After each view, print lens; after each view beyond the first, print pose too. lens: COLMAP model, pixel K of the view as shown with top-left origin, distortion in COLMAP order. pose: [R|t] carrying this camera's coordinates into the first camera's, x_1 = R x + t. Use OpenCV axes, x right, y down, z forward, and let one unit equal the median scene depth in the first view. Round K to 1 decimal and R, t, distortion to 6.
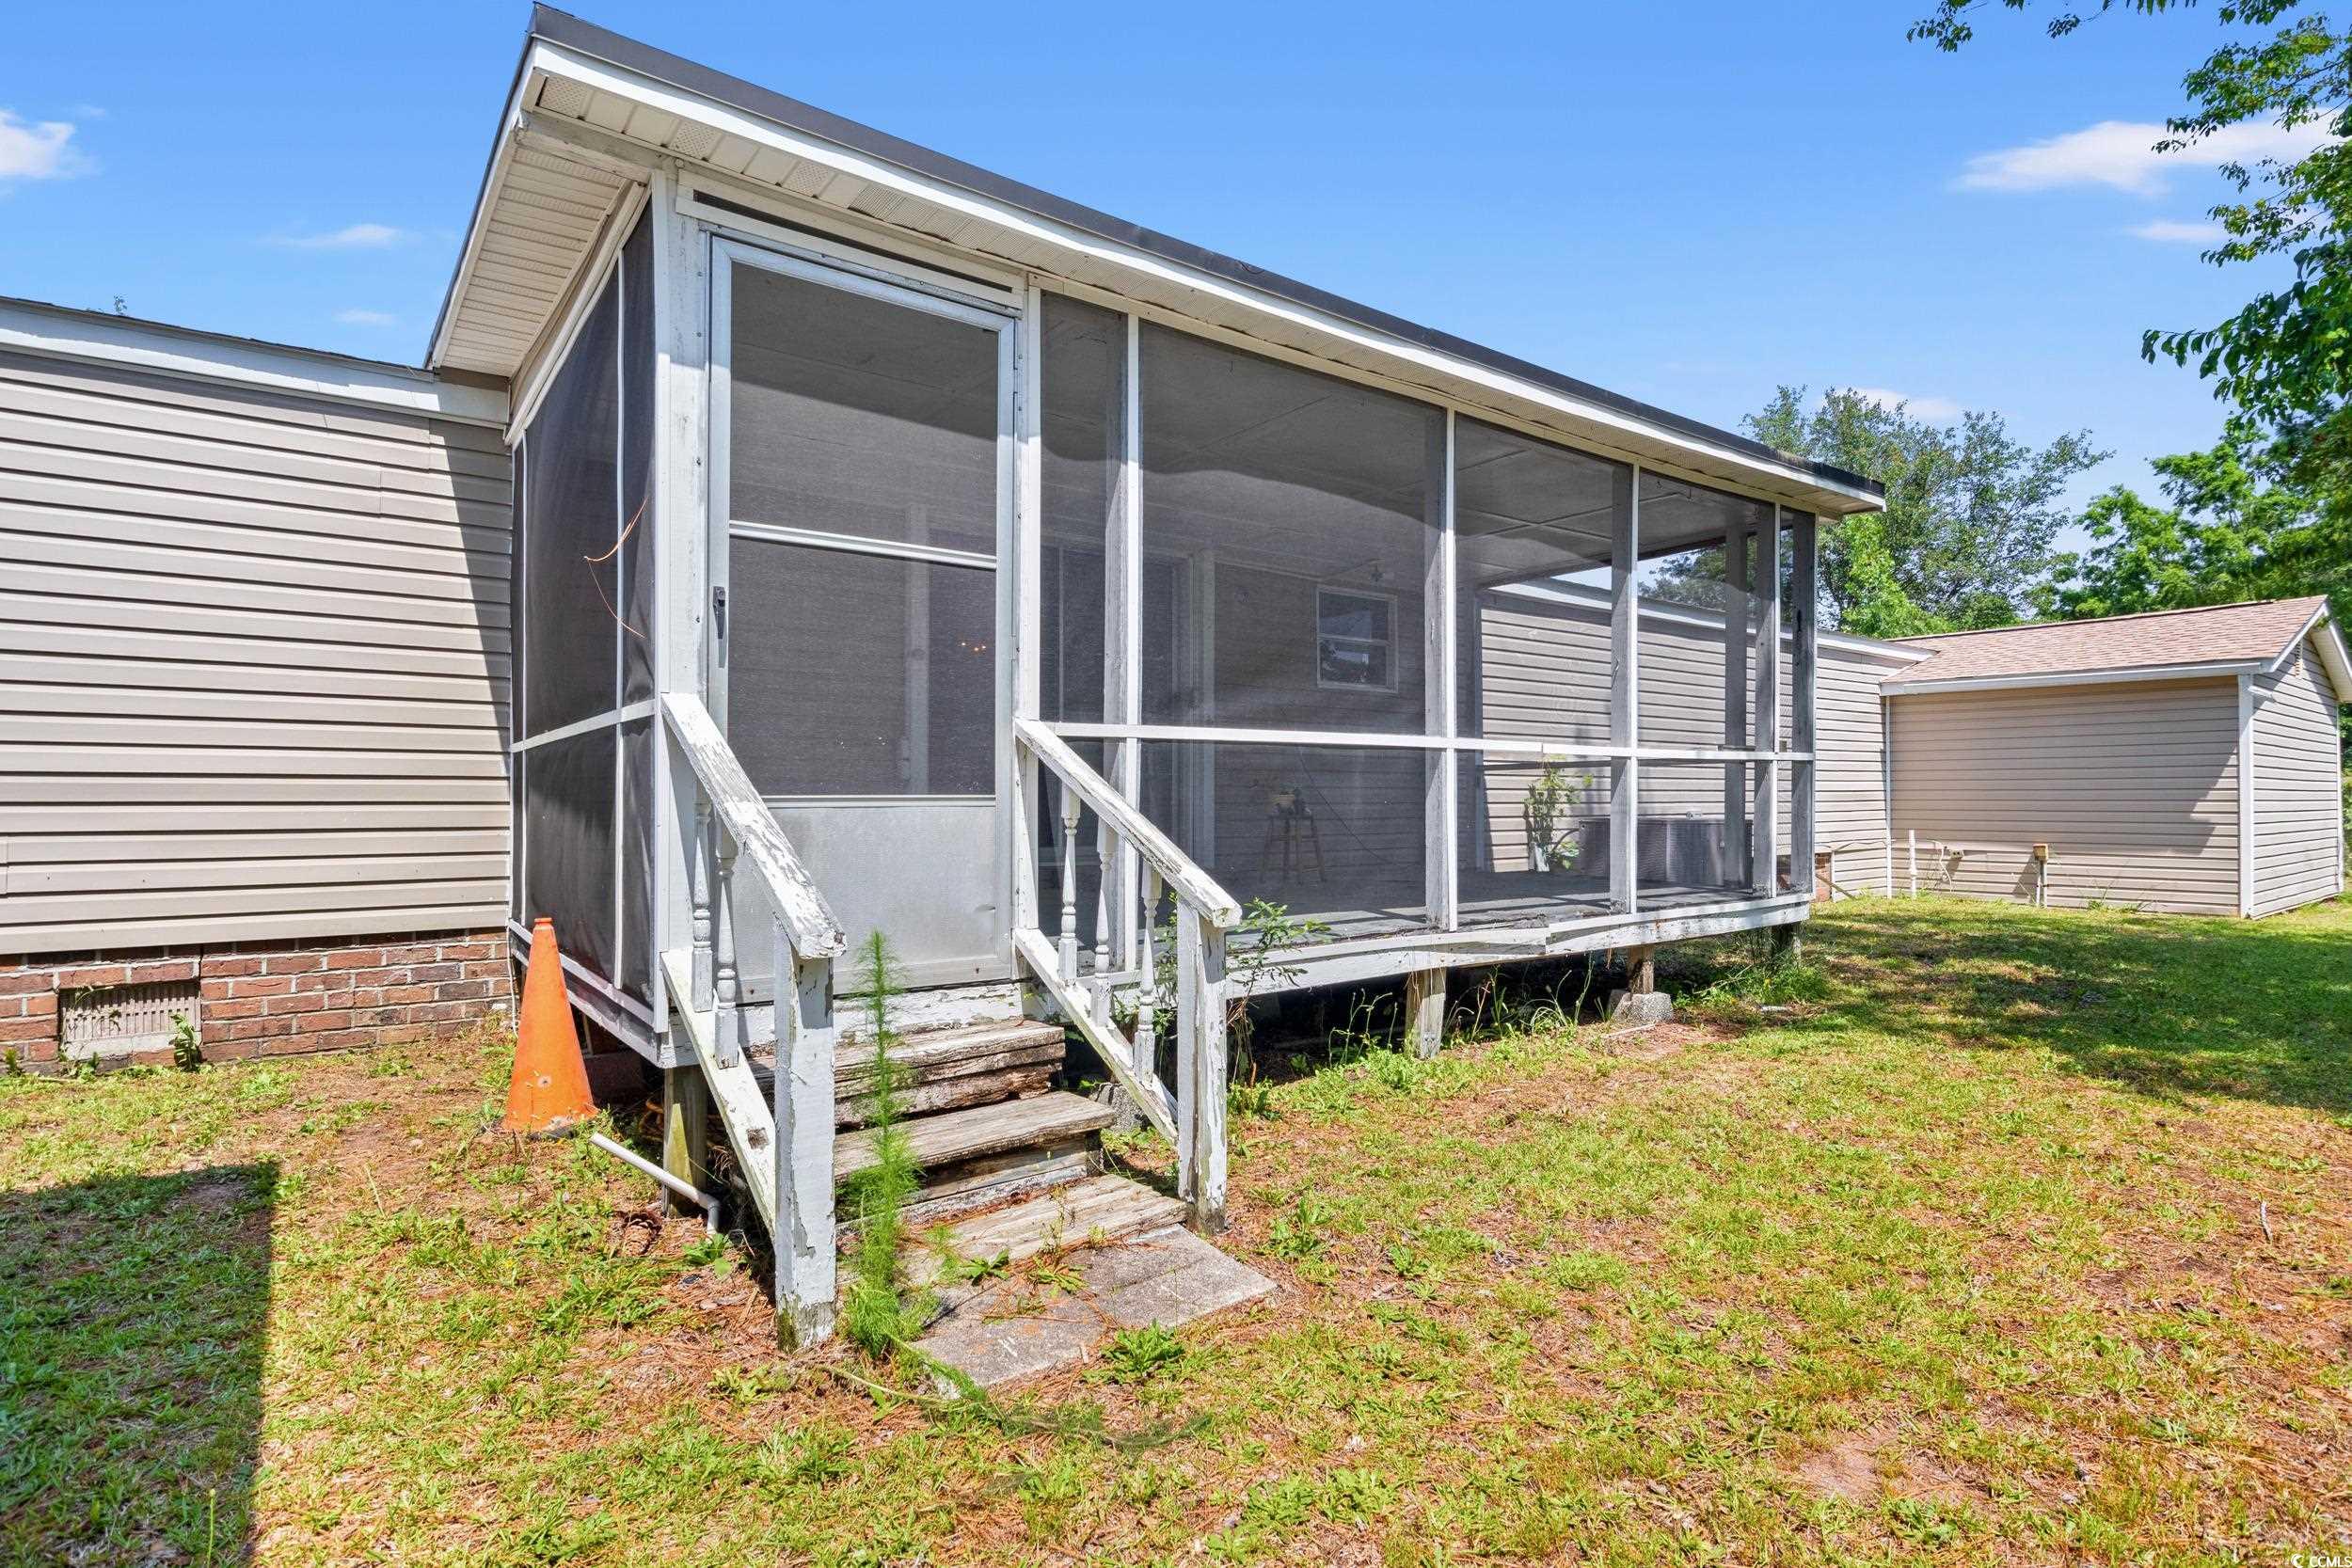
lens RADIAL K [[1148.6, 0, 1177.5], [0, 1148.6, 779.8], [0, 0, 1]] dist [0.001935, 0.000238]
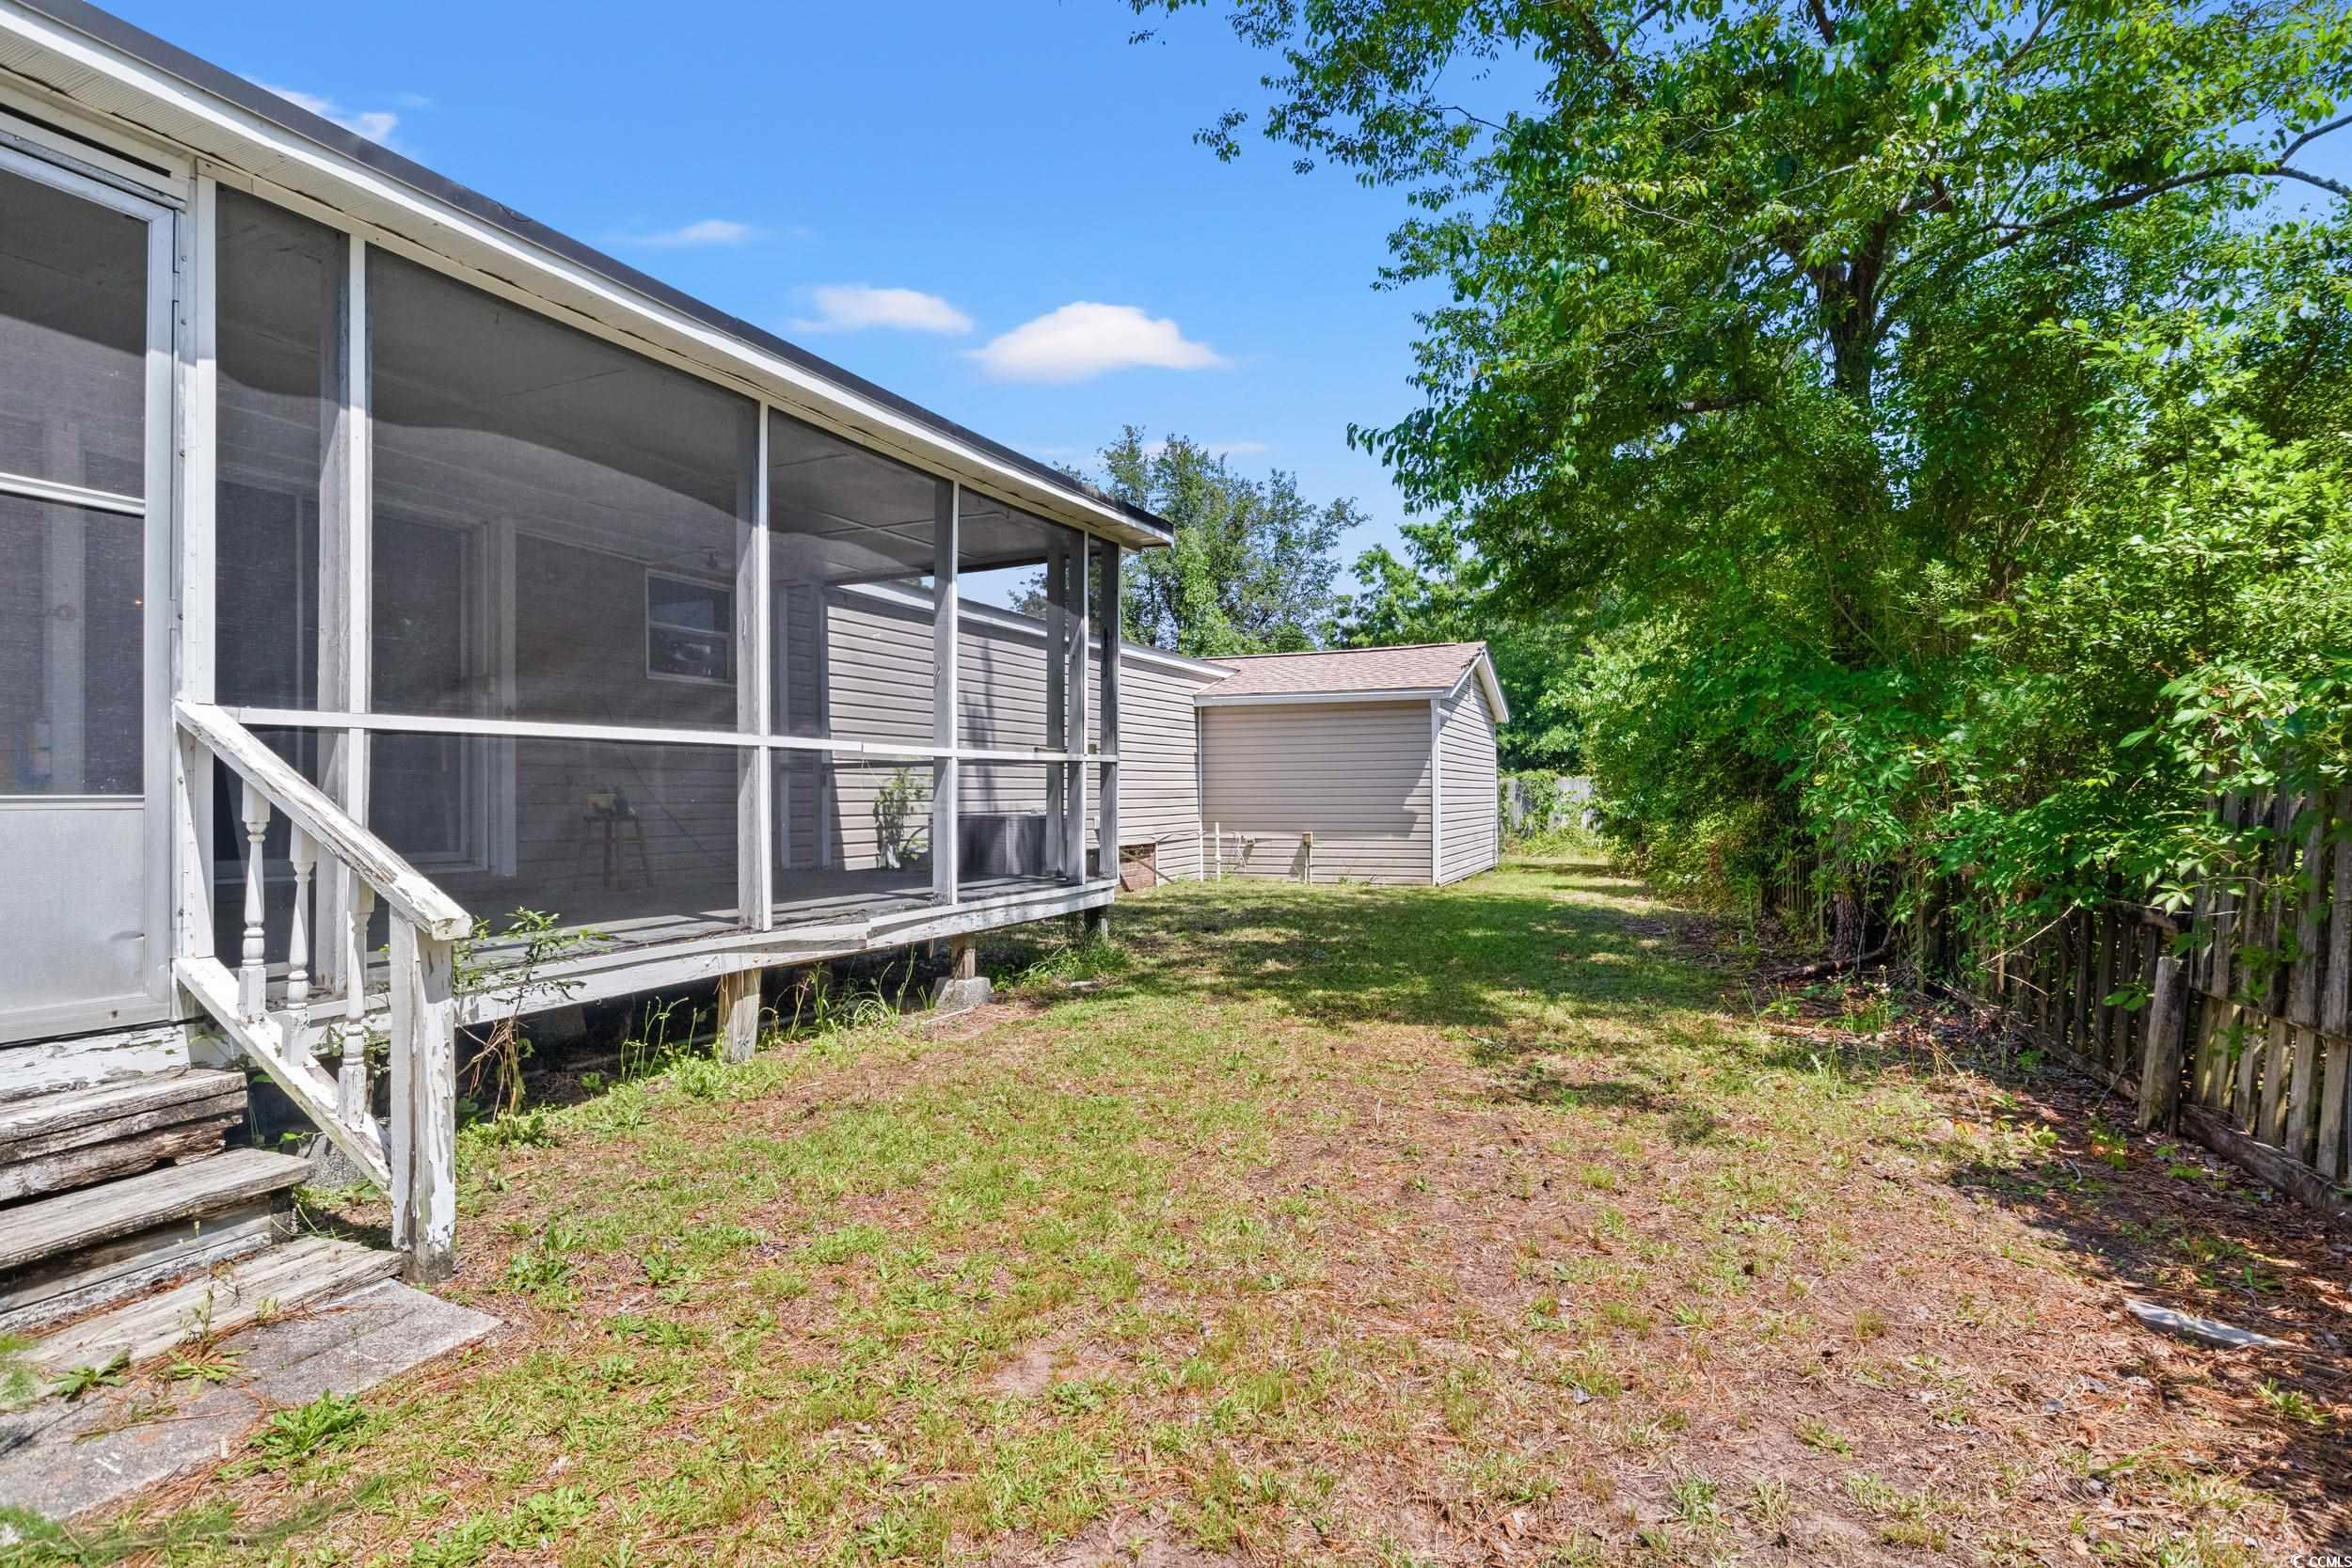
lens RADIAL K [[1172.4, 0, 1176.0], [0, 1172.4, 784.0], [0, 0, 1]] dist [0.013750, -0.007646]
pose [[0.884471, -0.000032, 0.466595, 0.095670], [-0.001942, 0.999991, 0.003749, 0.000871], [-0.466591, -0.004222, 0.884463, -0.072390]]
